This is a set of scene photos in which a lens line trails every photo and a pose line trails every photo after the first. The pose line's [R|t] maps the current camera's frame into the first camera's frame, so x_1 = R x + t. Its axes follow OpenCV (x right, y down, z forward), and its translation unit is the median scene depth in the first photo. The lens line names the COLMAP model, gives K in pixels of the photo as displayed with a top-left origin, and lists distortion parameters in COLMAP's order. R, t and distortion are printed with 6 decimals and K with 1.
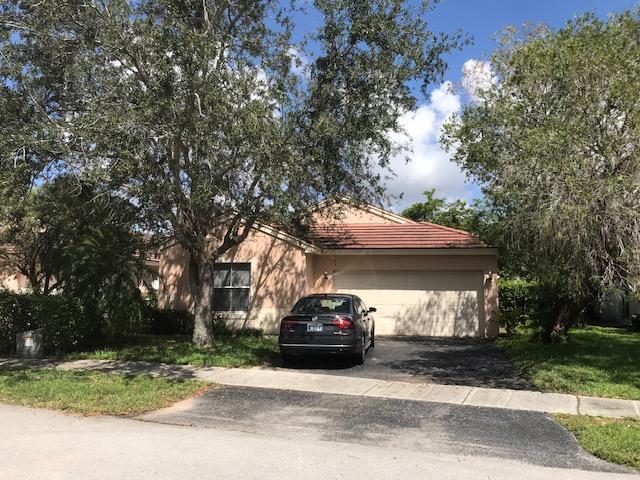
lens RADIAL K [[519.5, 0, 320.5], [0, 519.5, 240.5], [0, 0, 1]] dist [0.054642, 0.000488]
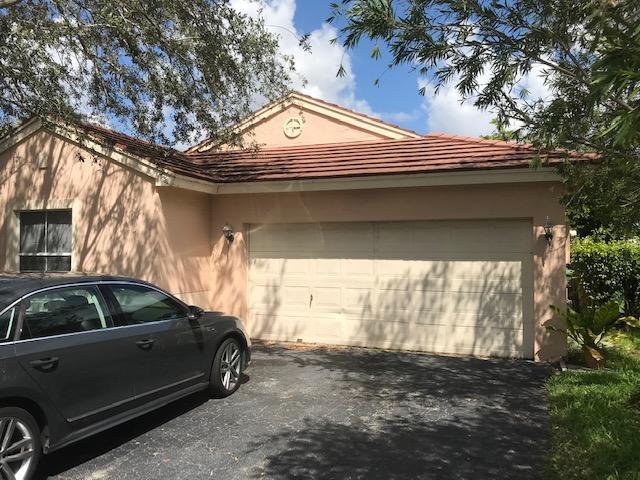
lens RADIAL K [[519.5, 0, 319.4], [0, 519.5, 240.2], [0, 0, 1]] dist [0.054642, 0.000488]
pose [[0.980423, -0.005388, -0.196828, 0.222648], [0.016650, 0.998314, 0.055607, 0.049161], [0.196196, -0.057796, 0.978860, 0.520192]]
